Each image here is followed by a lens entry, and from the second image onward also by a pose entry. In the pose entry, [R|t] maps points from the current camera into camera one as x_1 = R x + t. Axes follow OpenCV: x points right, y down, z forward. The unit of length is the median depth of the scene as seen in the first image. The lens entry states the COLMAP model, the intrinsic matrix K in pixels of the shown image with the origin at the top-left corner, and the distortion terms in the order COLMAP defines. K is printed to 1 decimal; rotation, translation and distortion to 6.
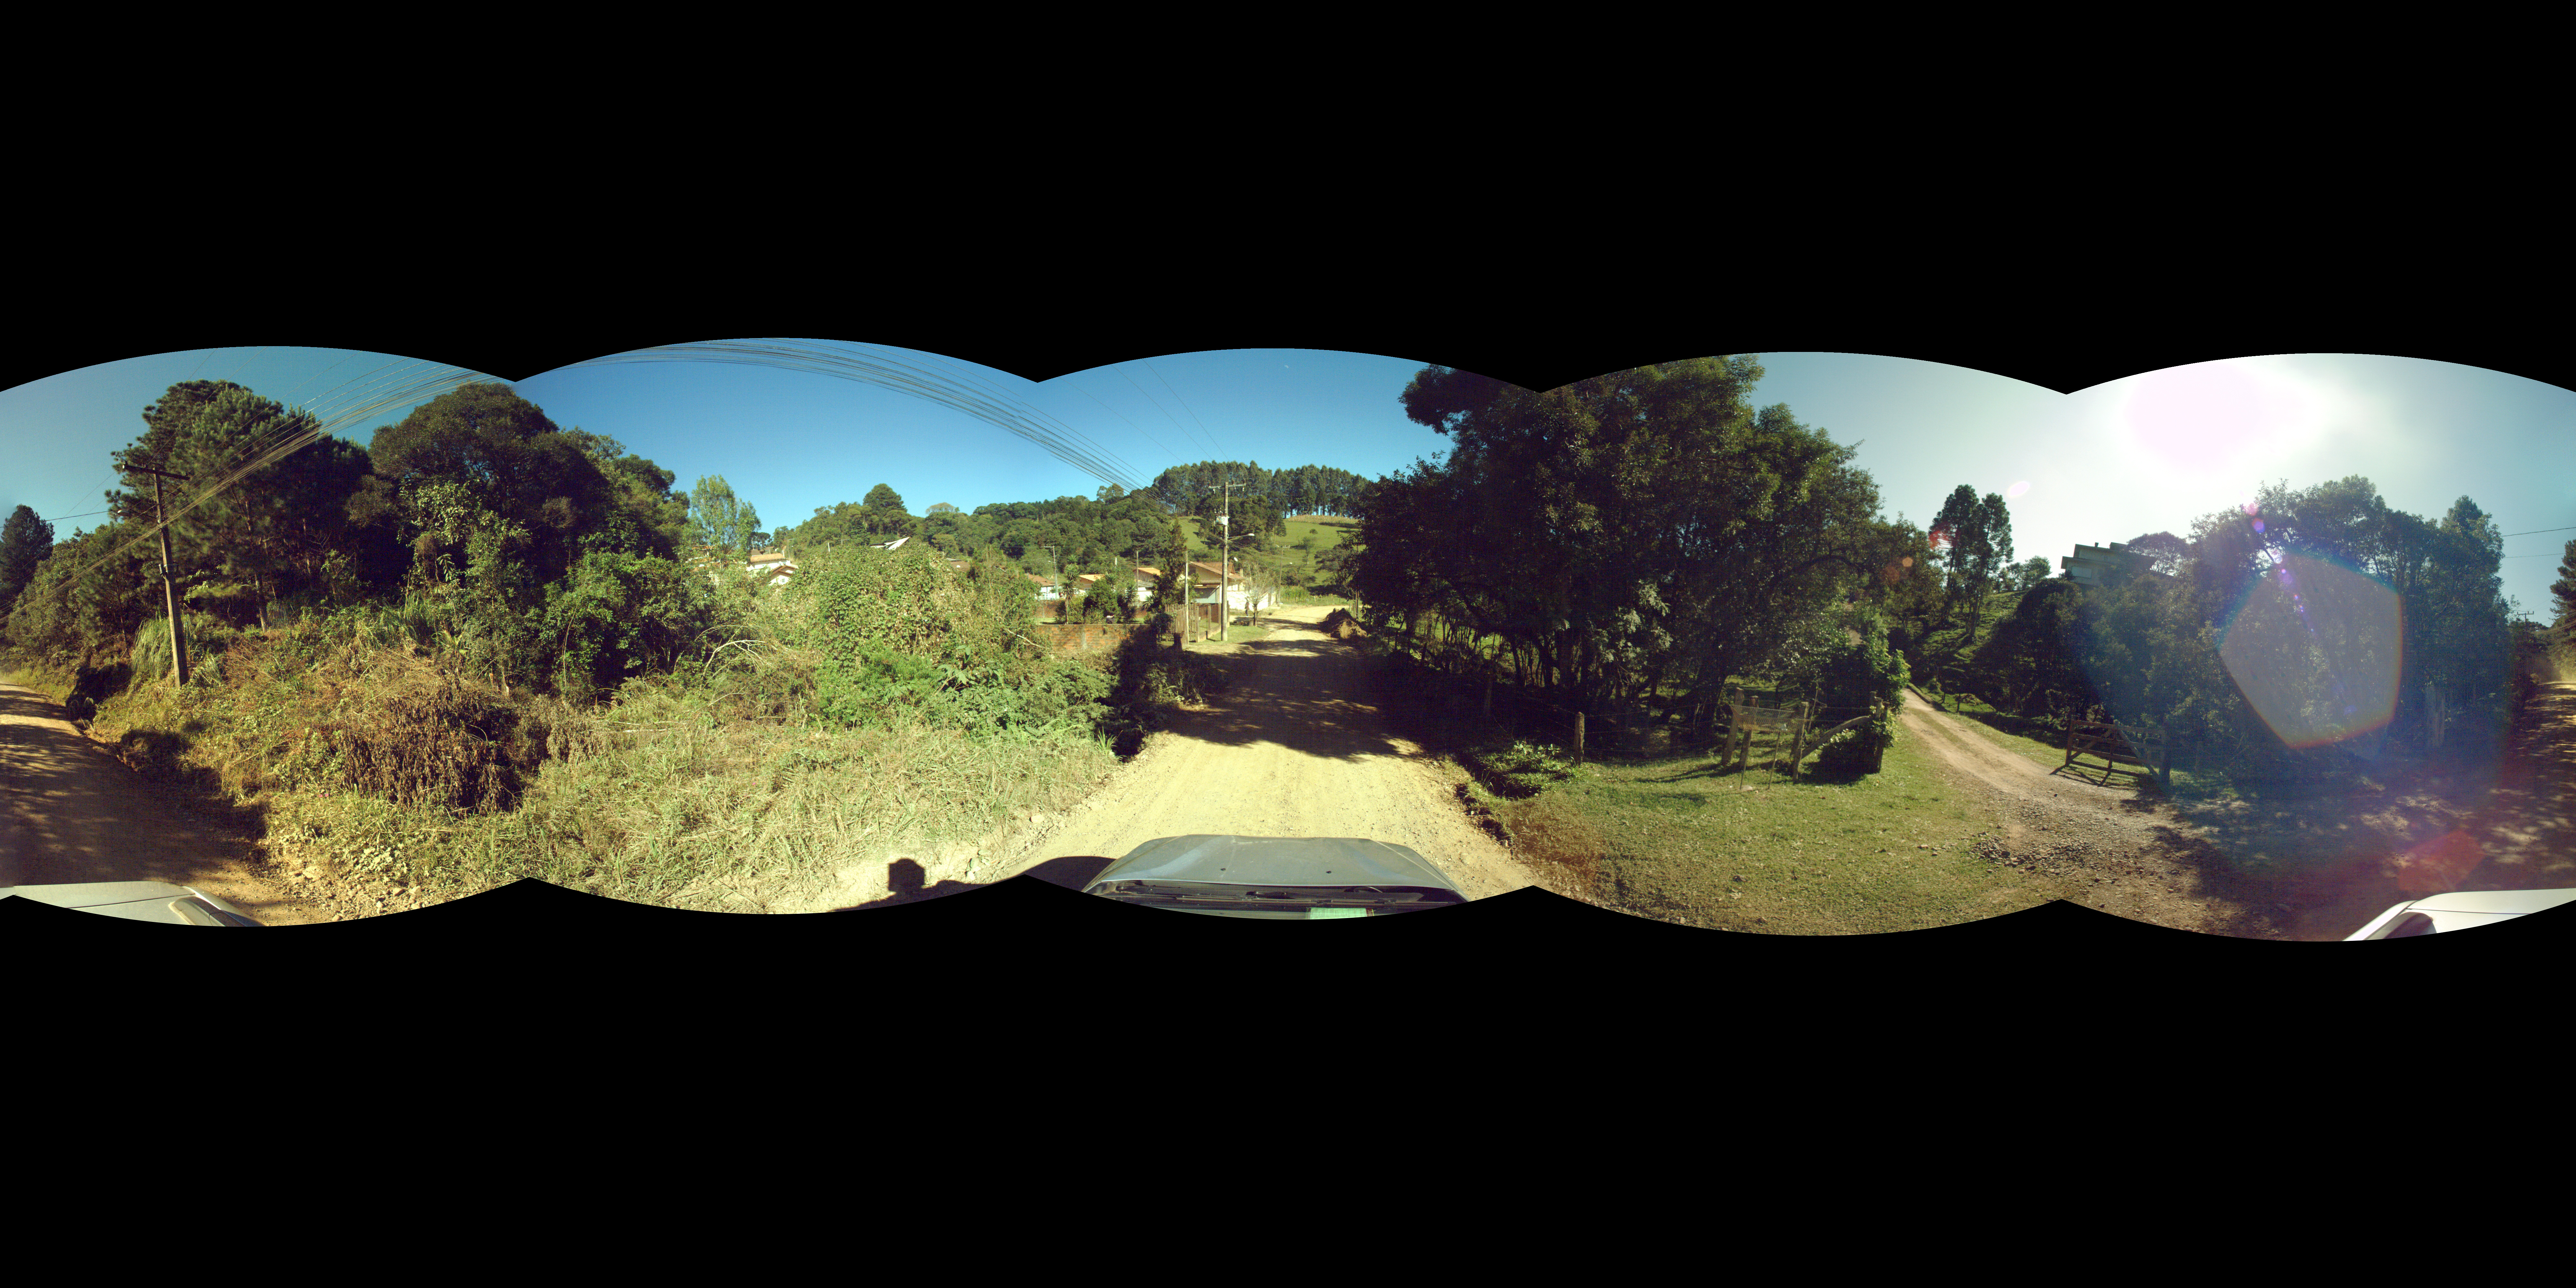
lens RADIAL K [[14085.4, 0, 1280.8], [0, 14085.4, 729.8], [0, 0, 1]] dist [-8.860064, 0.000000]
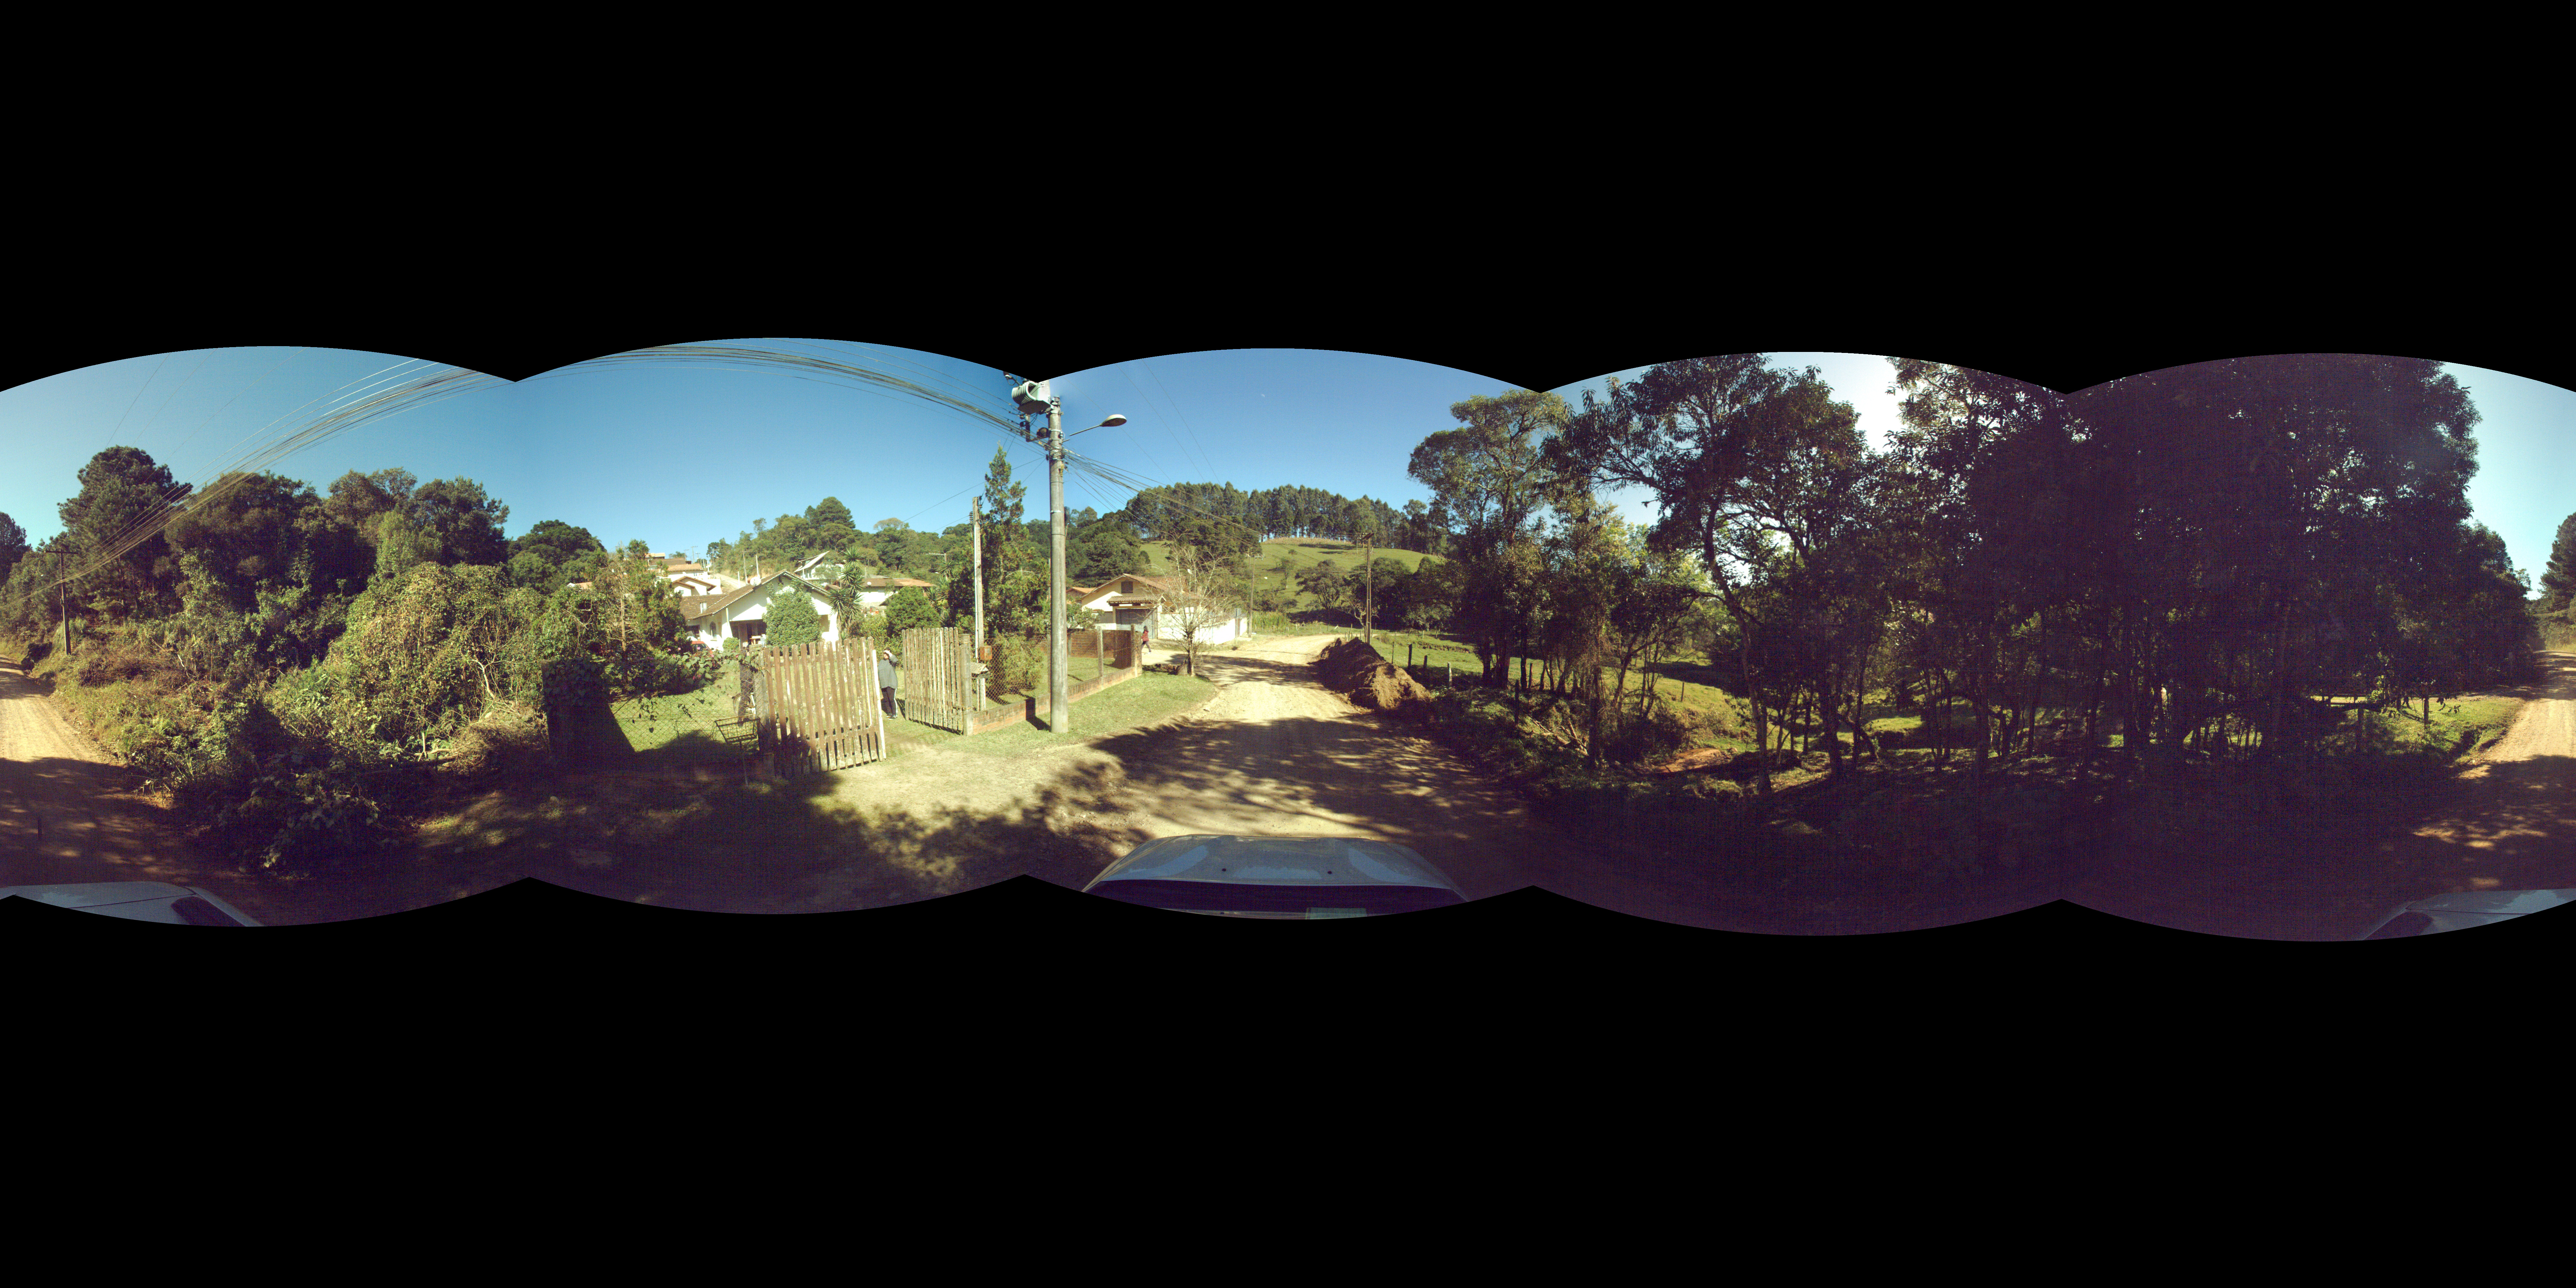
lens RADIAL K [[14085.4, 0, 1301.5], [0, 14085.4, 618.5], [0, 0, 1]] dist [-8.860064, 0.000000]
pose [[0.999909, 0.013108, 0.003183, 0.000109], [-0.013076, 0.999865, -0.009905, -0.001091], [-0.003312, 0.009863, 0.999946, 0.117545]]
